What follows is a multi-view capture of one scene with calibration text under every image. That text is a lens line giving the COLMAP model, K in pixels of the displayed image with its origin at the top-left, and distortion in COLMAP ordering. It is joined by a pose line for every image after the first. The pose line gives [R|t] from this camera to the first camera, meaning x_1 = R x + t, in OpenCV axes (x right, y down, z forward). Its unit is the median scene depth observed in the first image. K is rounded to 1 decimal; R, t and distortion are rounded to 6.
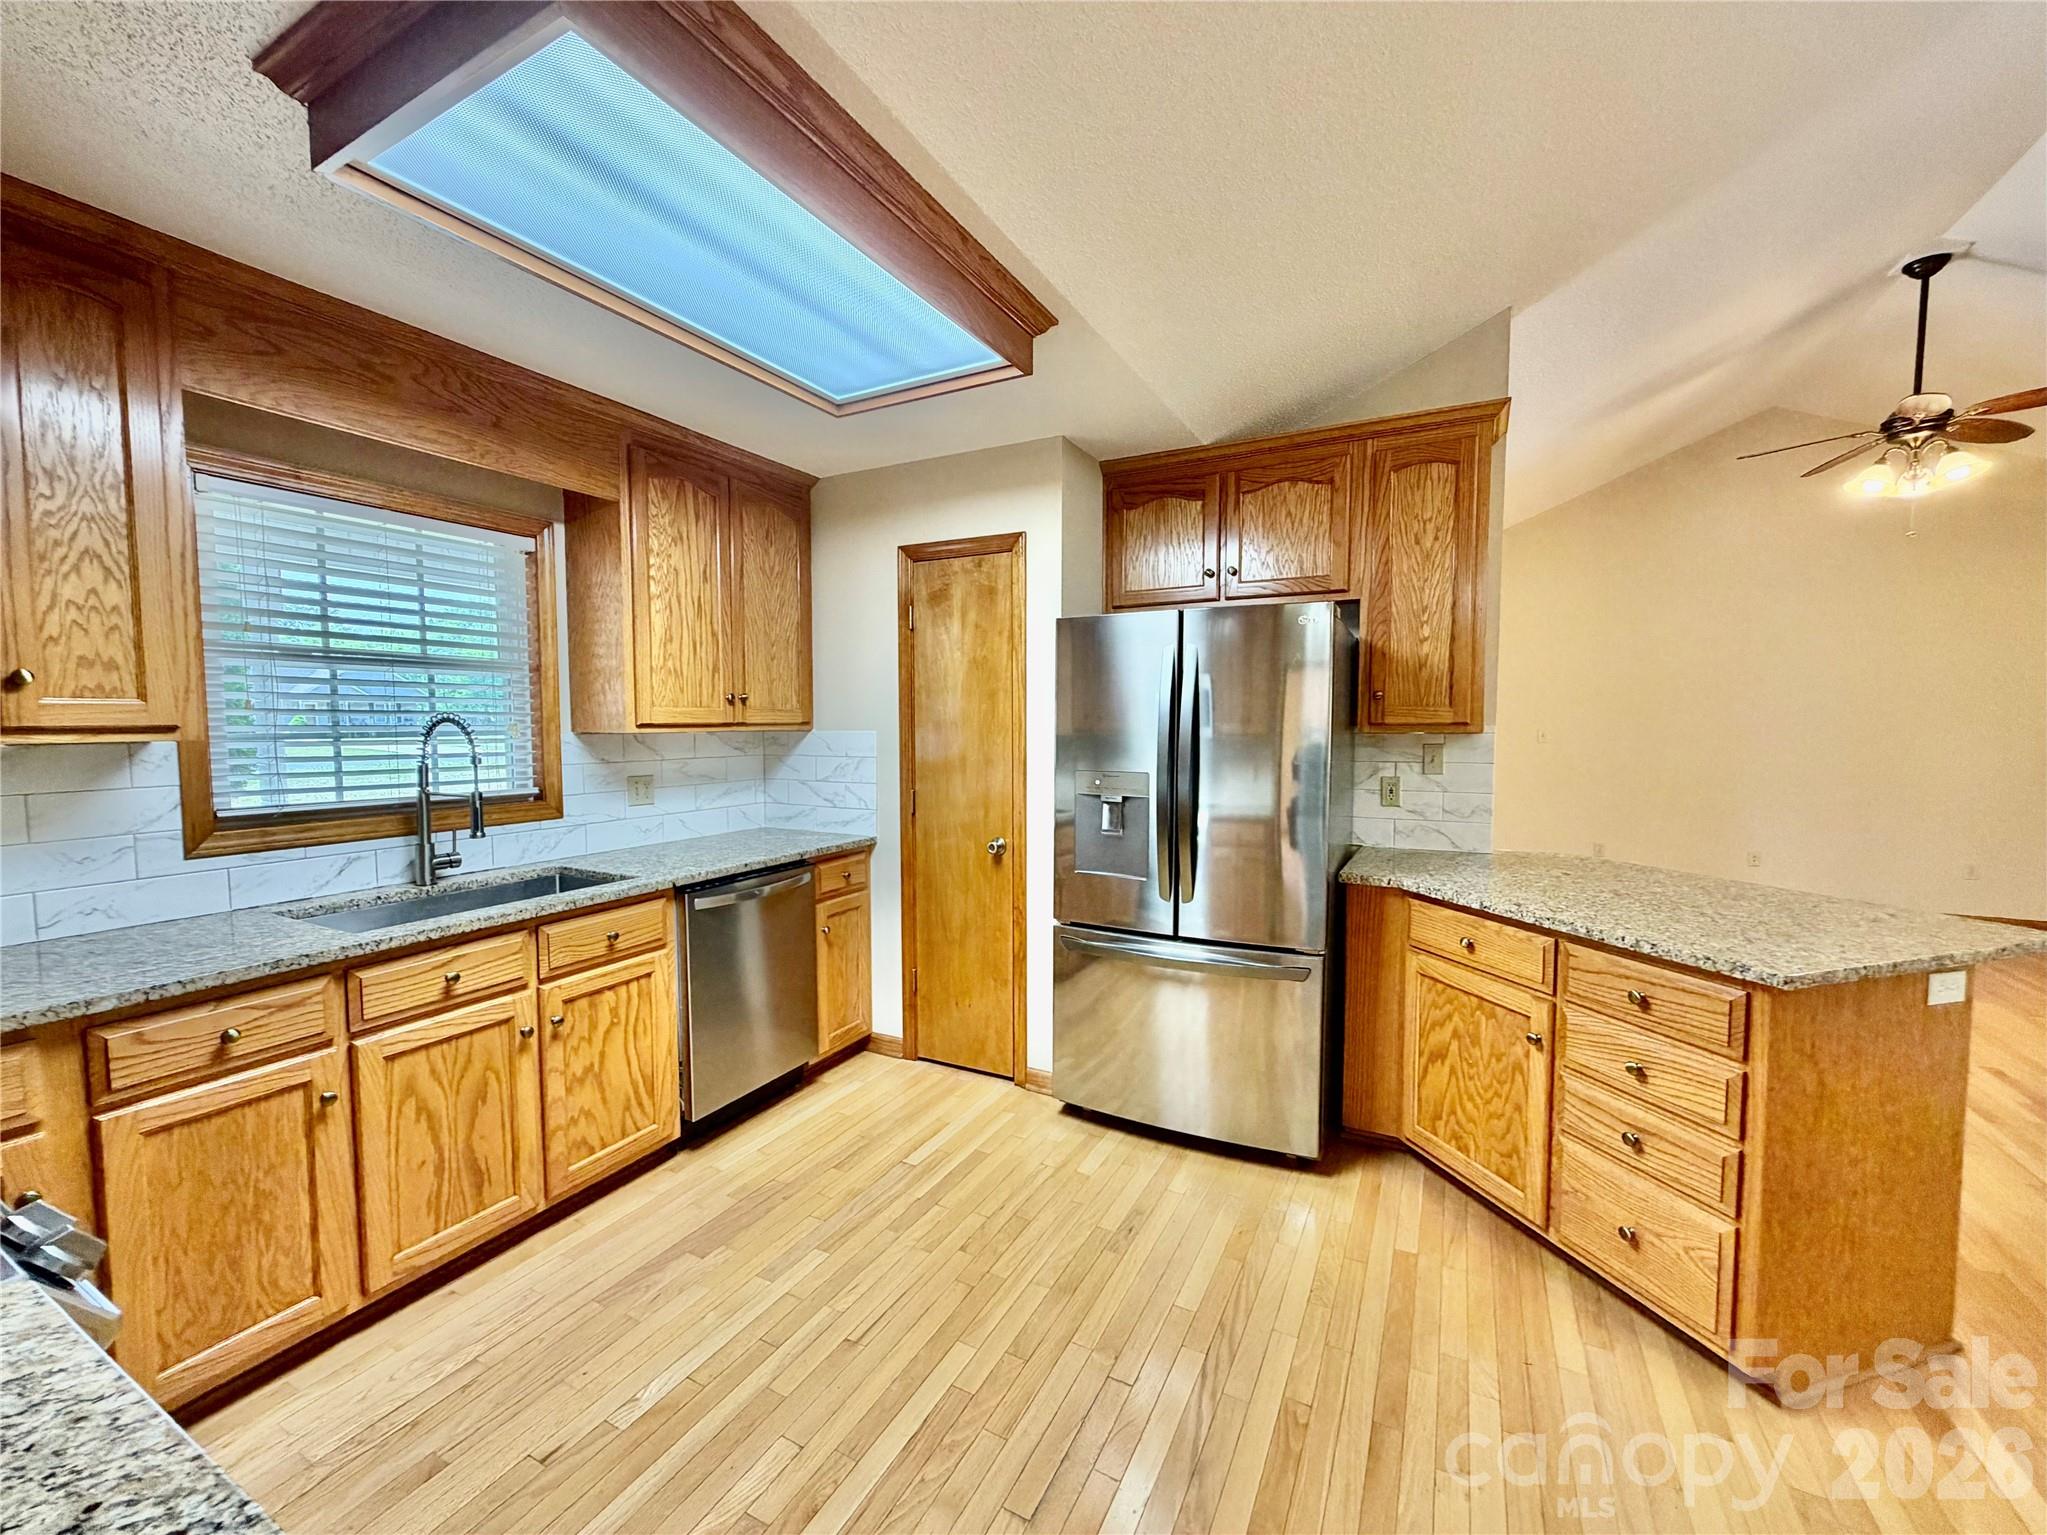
lens RADIAL K [[819.5, 0, 1014.8], [0, 819.5, 768.3], [0, 0, 1]] dist [0.001984, -0.000636]
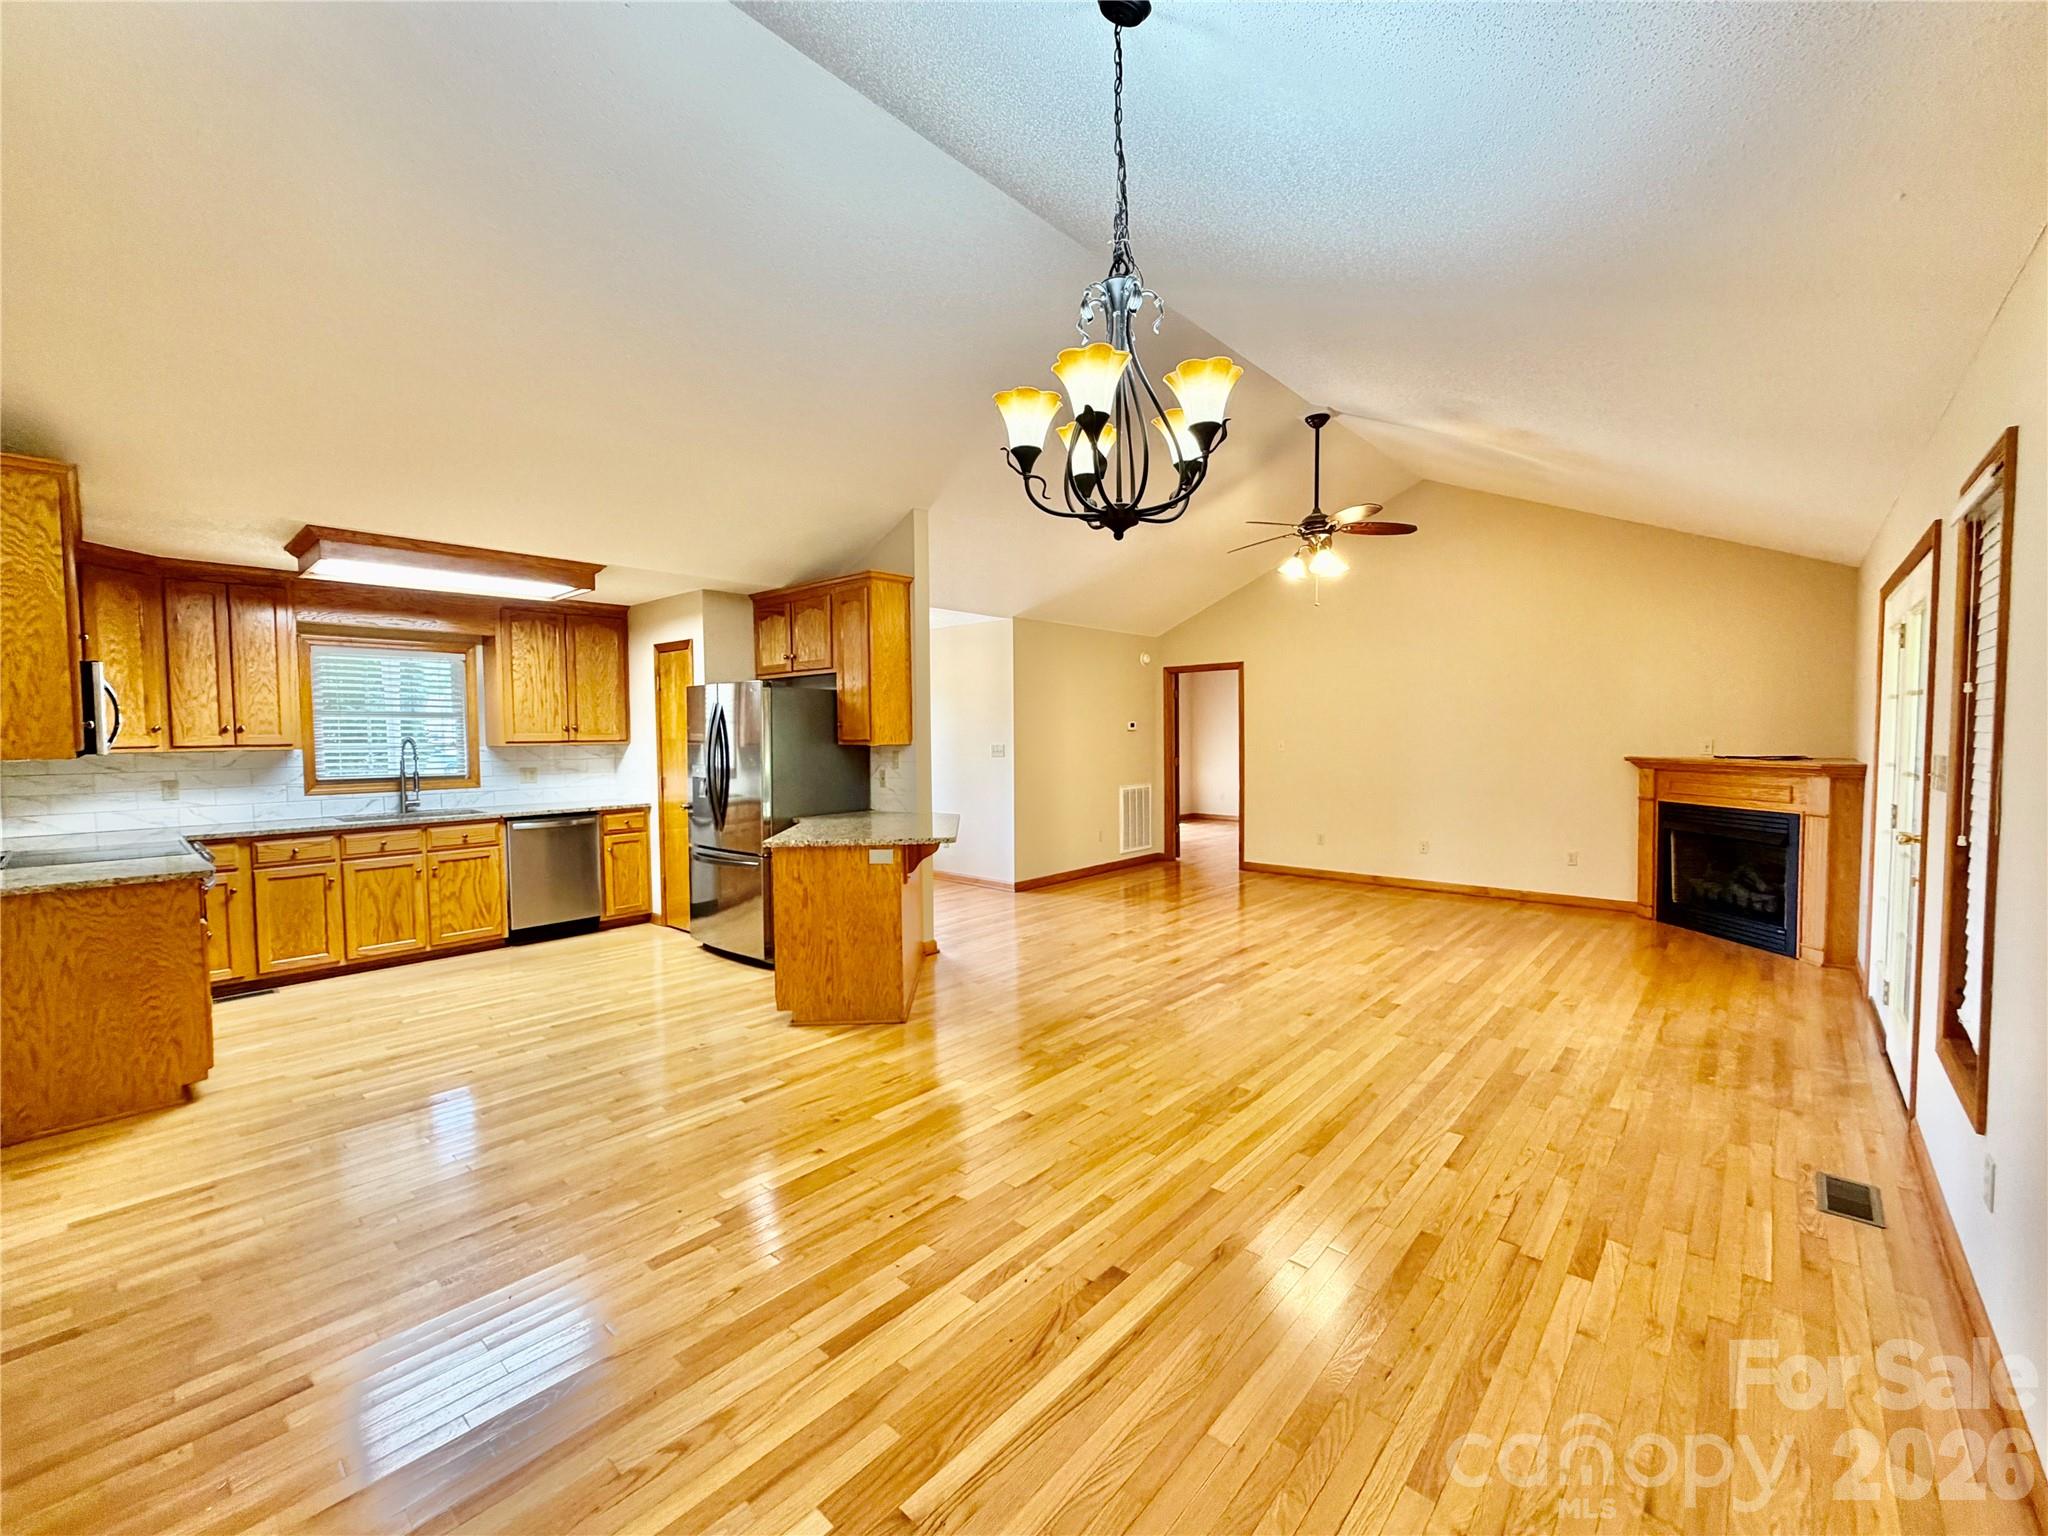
lens RADIAL K [[819.9, 0, 1004.8], [0, 819.9, 768.7], [0, 0, 1]] dist [0.001984, -0.000636]
pose [[0.970988, 0.004203, -0.239091, 1.486437], [-0.007341, 0.999898, -0.012235, 0.035853], [0.239015, 0.013635, 0.970920, -0.836029]]
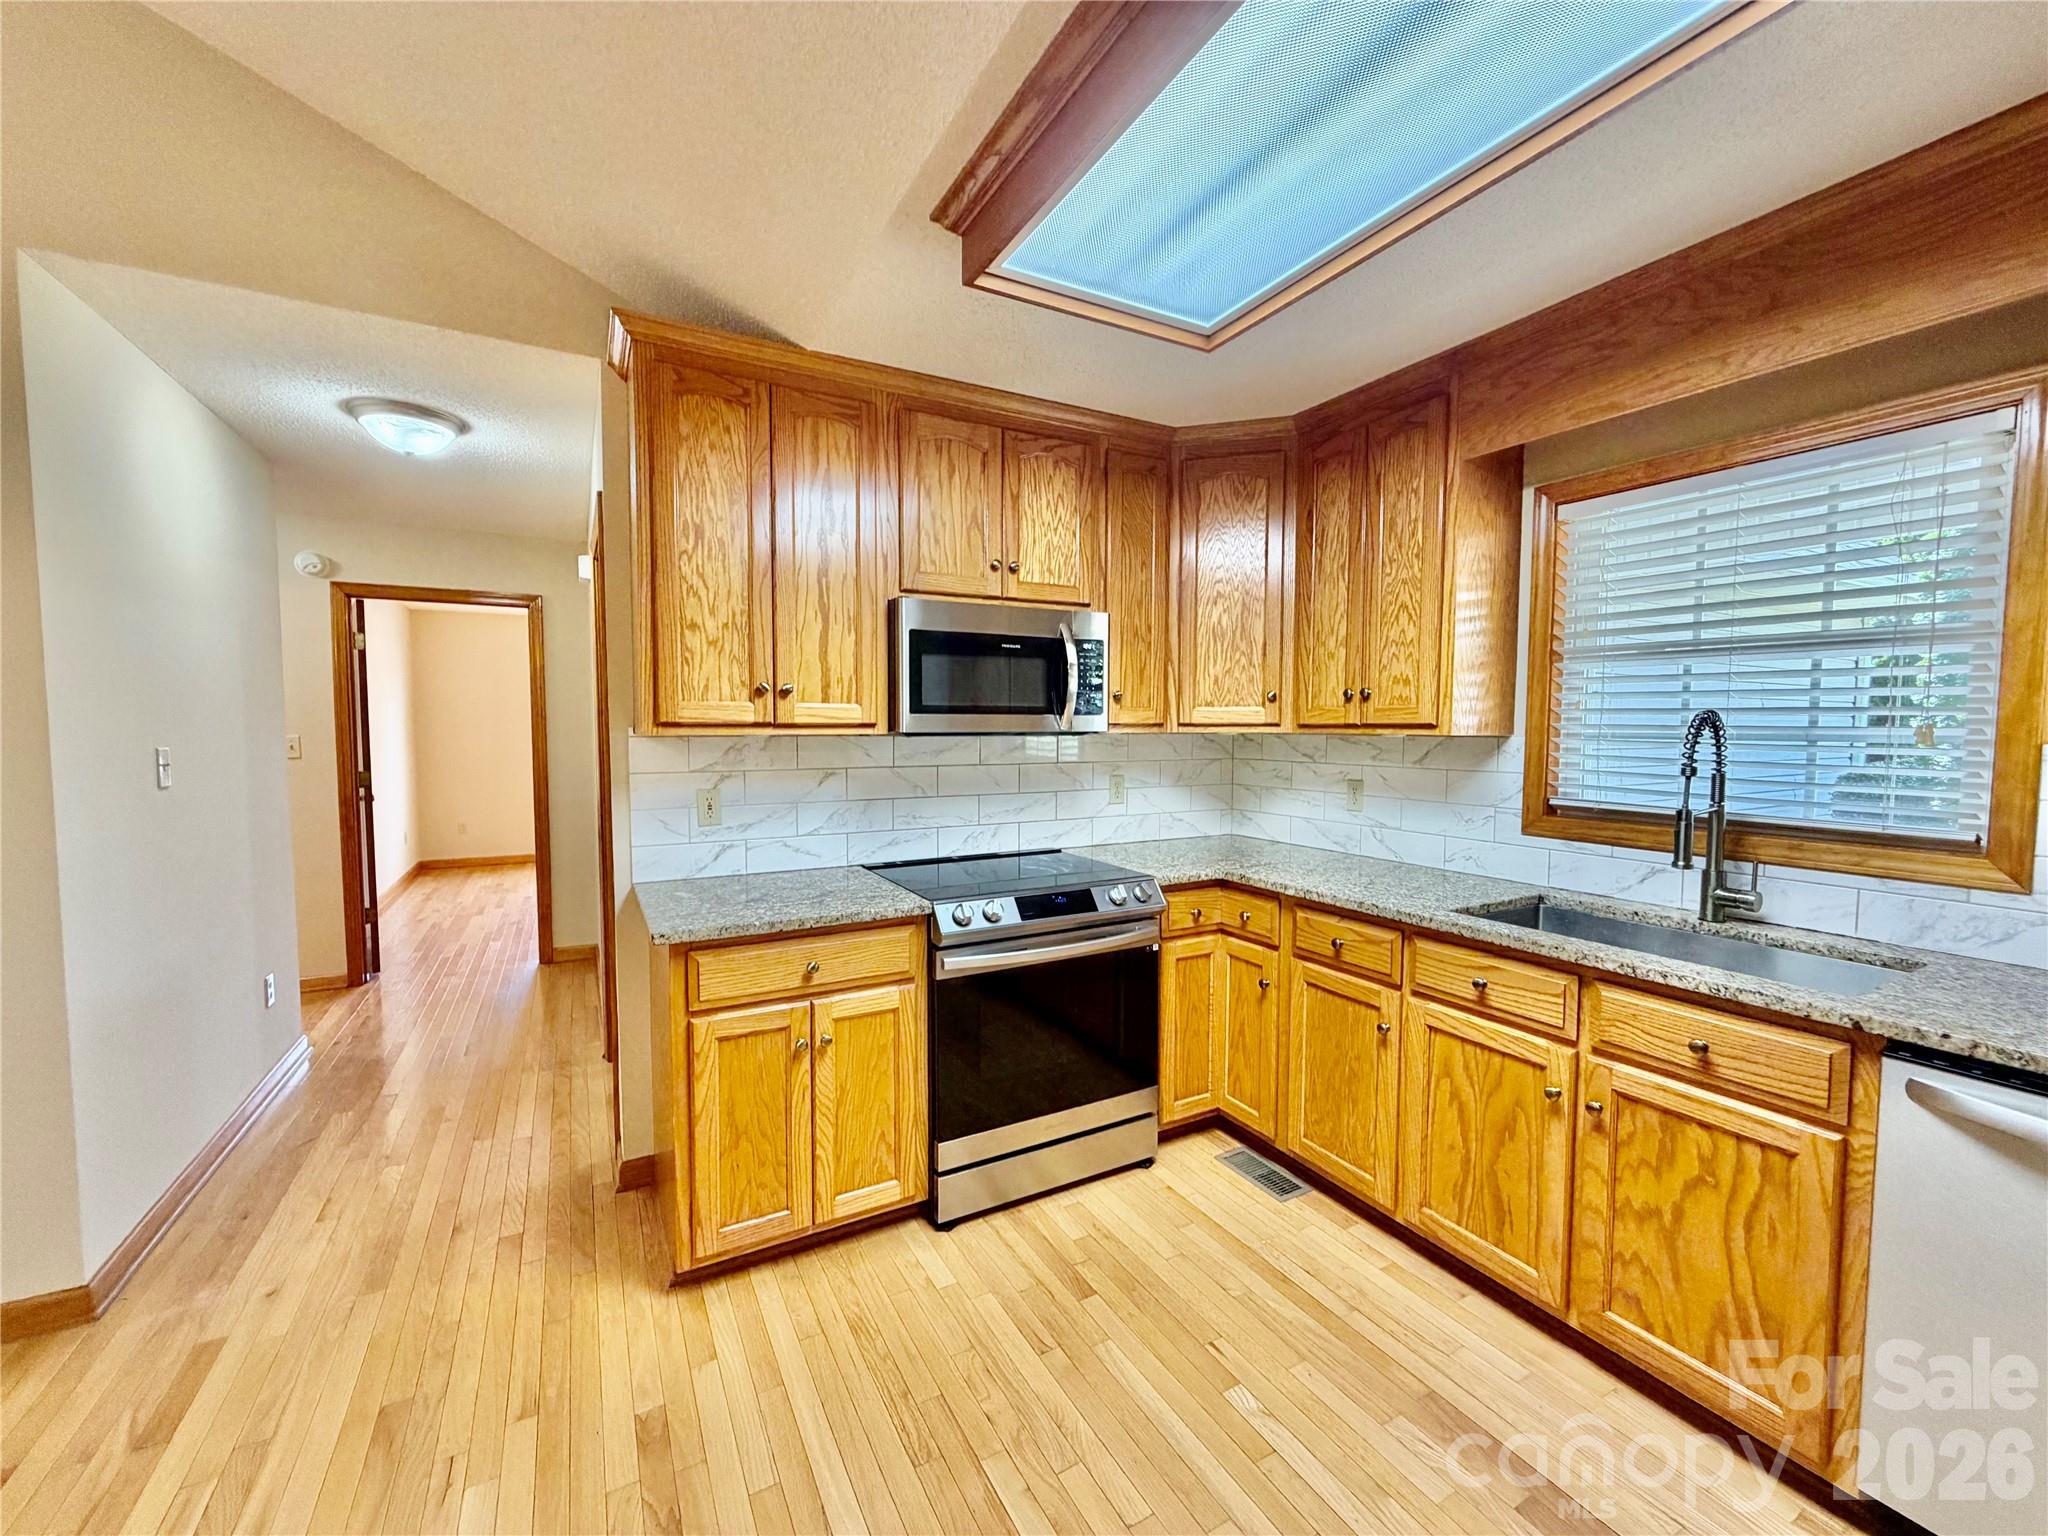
lens RADIAL K [[819.9, 0, 1019.7], [0, 819.9, 771.9], [0, 0, 1]] dist [0.001984, -0.000636]
pose [[-0.540623, 0.053375, -0.839570, 0.347036], [-0.050031, 0.994179, 0.095420, -0.050703], [0.839776, 0.093590, -0.534805, 0.871342]]
